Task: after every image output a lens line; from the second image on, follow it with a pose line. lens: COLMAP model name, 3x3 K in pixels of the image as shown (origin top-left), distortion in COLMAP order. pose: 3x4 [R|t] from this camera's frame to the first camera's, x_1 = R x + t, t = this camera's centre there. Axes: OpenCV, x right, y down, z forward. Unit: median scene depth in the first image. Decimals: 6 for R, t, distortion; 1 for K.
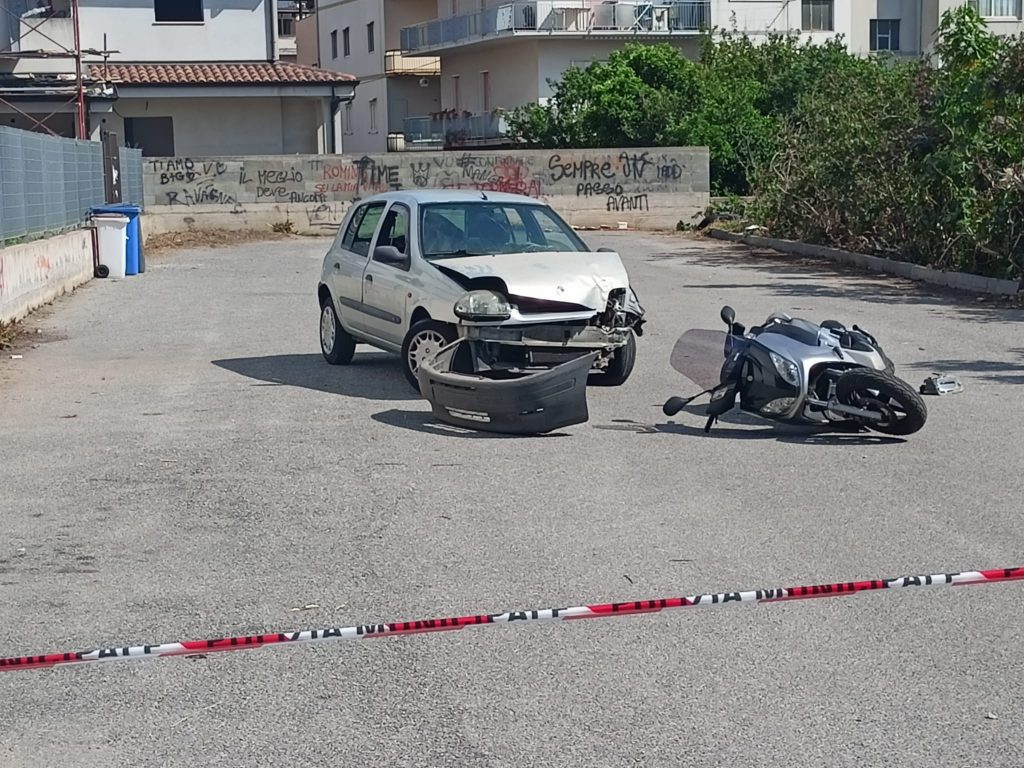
lens RADIAL K [[2114.9, 0, 514.9], [0, 2114.9, 407.9], [0, 0, 1]] dist [0.067187, 0.186631]
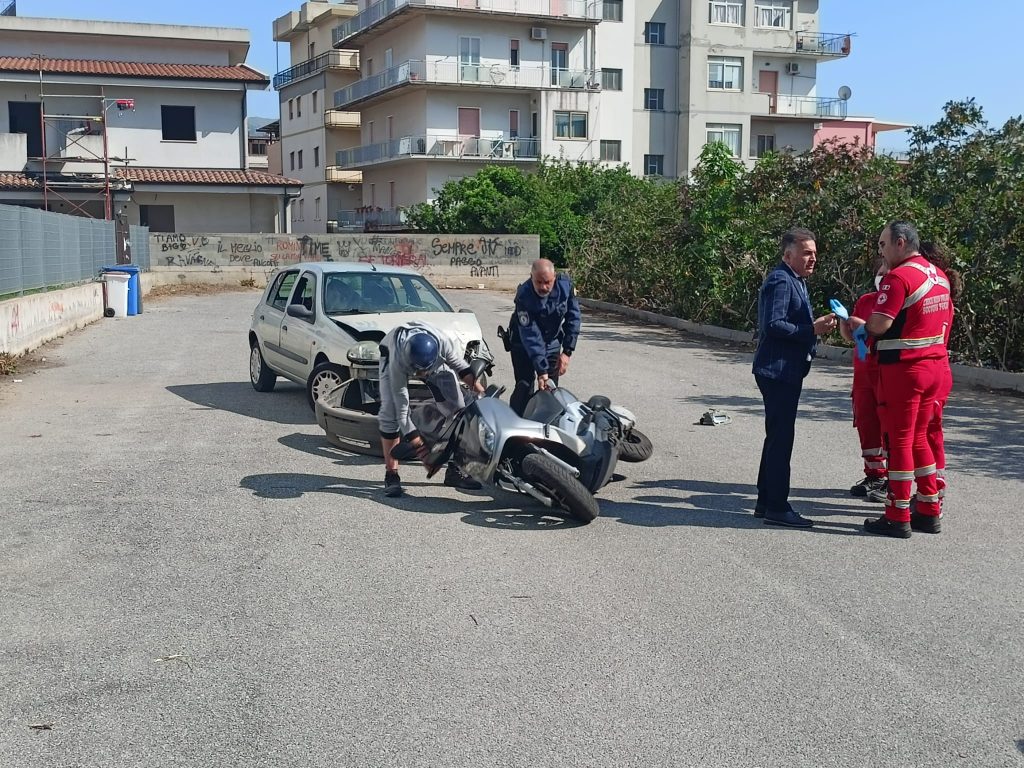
lens RADIAL K [[1342.7, 0, 516.5], [0, 1342.7, 389.2], [0, 0, 1]] dist [0.126908, -0.278155]
pose [[0.996922, 0.013891, 0.077158, 0.006282], [-0.013330, 0.999881, -0.007775, -0.011358], [-0.077256, 0.006723, 0.996989, 0.093432]]
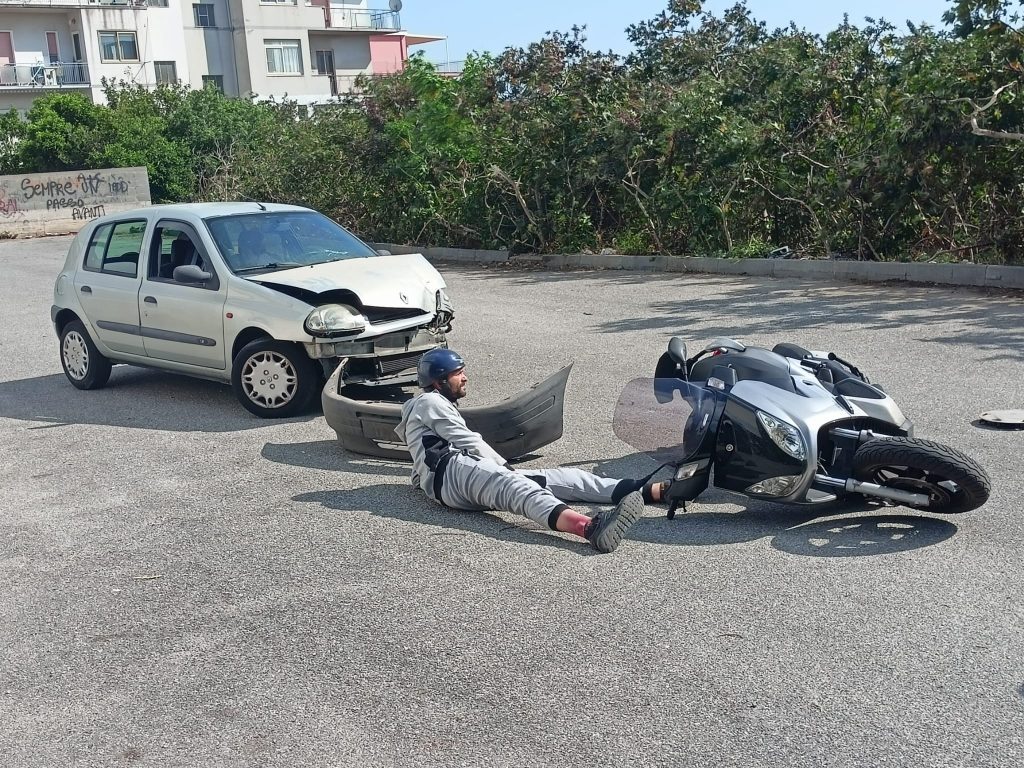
lens RADIAL K [[1316.2, 0, 510.5], [0, 1316.2, 384.3], [0, 0, 1]] dist [0.086617, -0.087519]
pose [[0.901415, -0.121713, 0.415496, -0.106087], [0.104562, 0.992465, 0.063881, -0.027002], [-0.420140, -0.014139, 0.907349, 0.233114]]
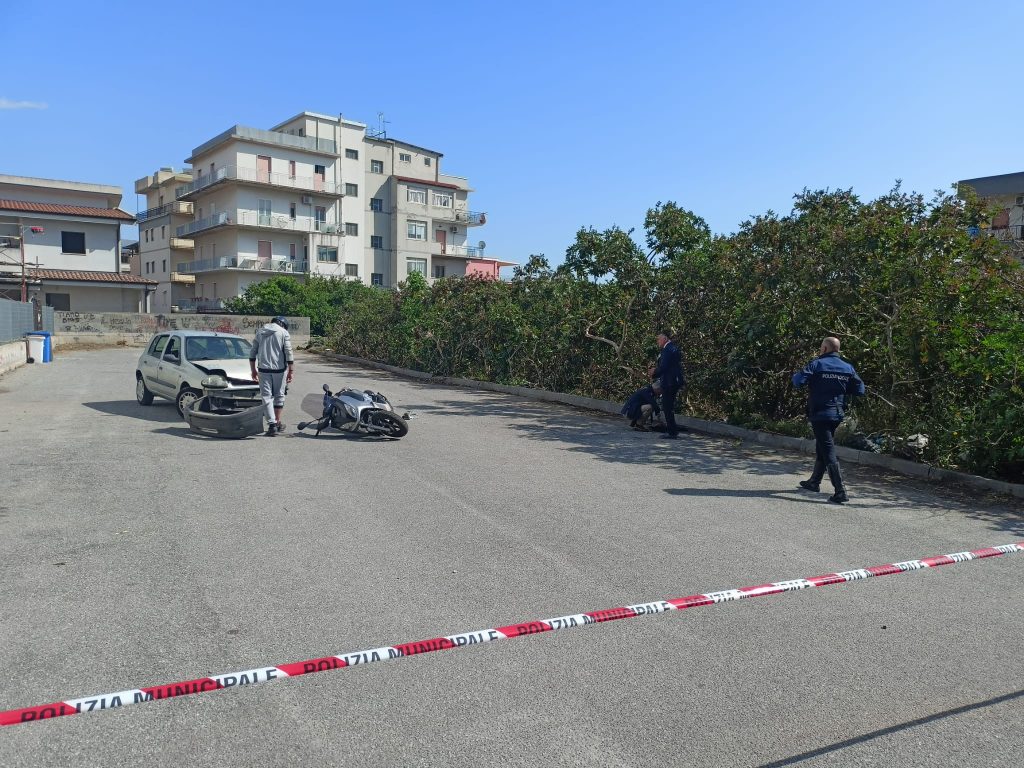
lens RADIAL K [[775.9, 0, 529.5], [0, 775.9, 397.8], [0, 0, 1]] dist [0.047002, -0.079340]
pose [[0.932039, 0.008734, 0.362252, -0.001870], [-0.000065, 0.999714, -0.023936, -0.005572], [-0.362357, 0.022285, 0.931773, 0.044473]]
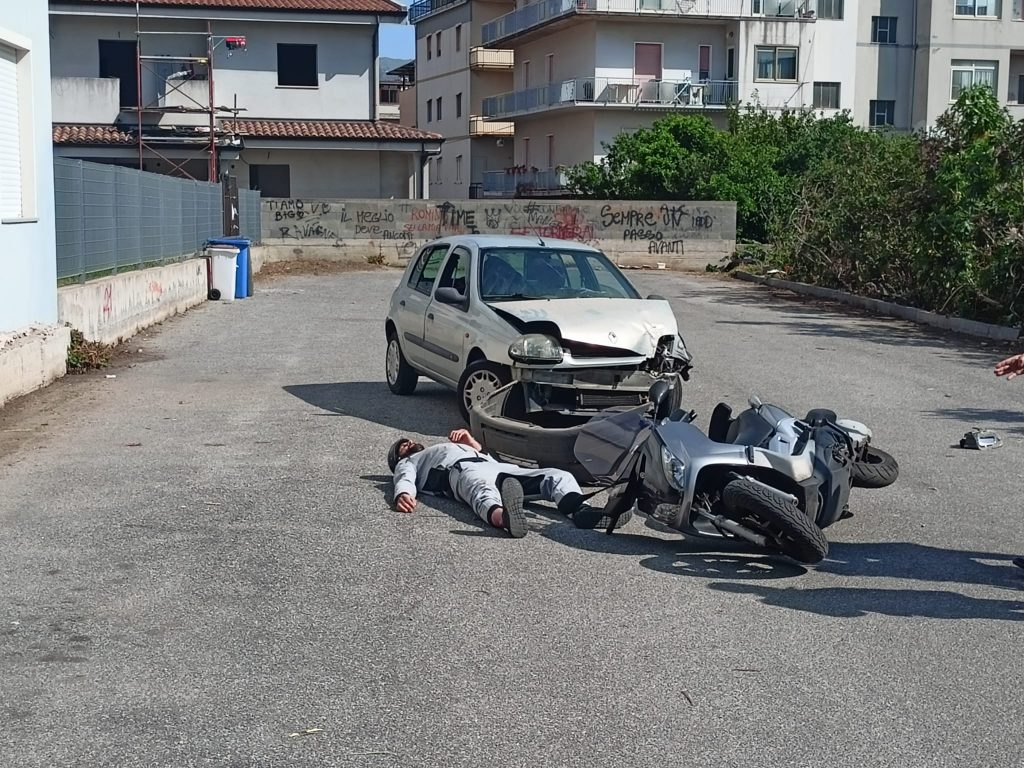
lens RADIAL K [[1661.1, 0, 513.2], [0, 1661.1, 402.5], [0, 0, 1]] dist [0.081844, -0.037089]
pose [[0.998992, 0.031338, -0.032133, 0.000248], [-0.031328, 0.999509, 0.000805, -0.012264], [0.032143, 0.000202, 0.999483, 0.102387]]
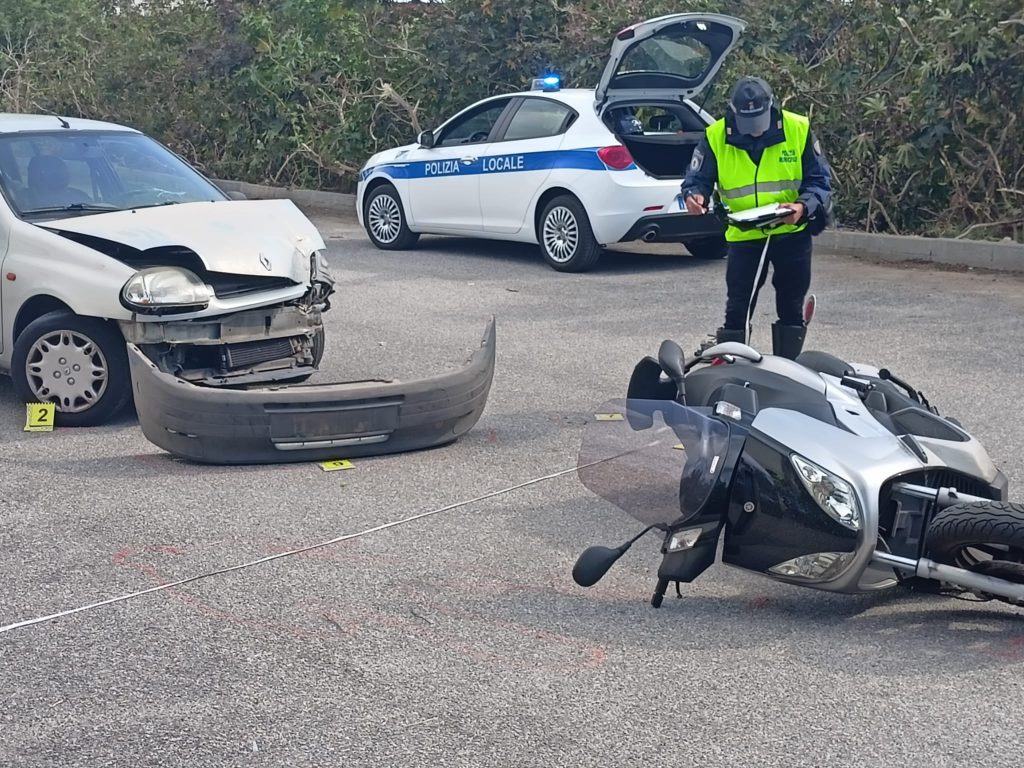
lens RADIAL K [[1667.7, 0, 513.9], [0, 1667.7, 398.2], [0, 0, 1]] dist [0.083452, -0.097151]
pose [[0.870044, -0.099458, 0.482836, -0.096962], [0.064781, 0.994010, 0.088022, -0.029413], [-0.488698, -0.045304, 0.871276, 0.264966]]
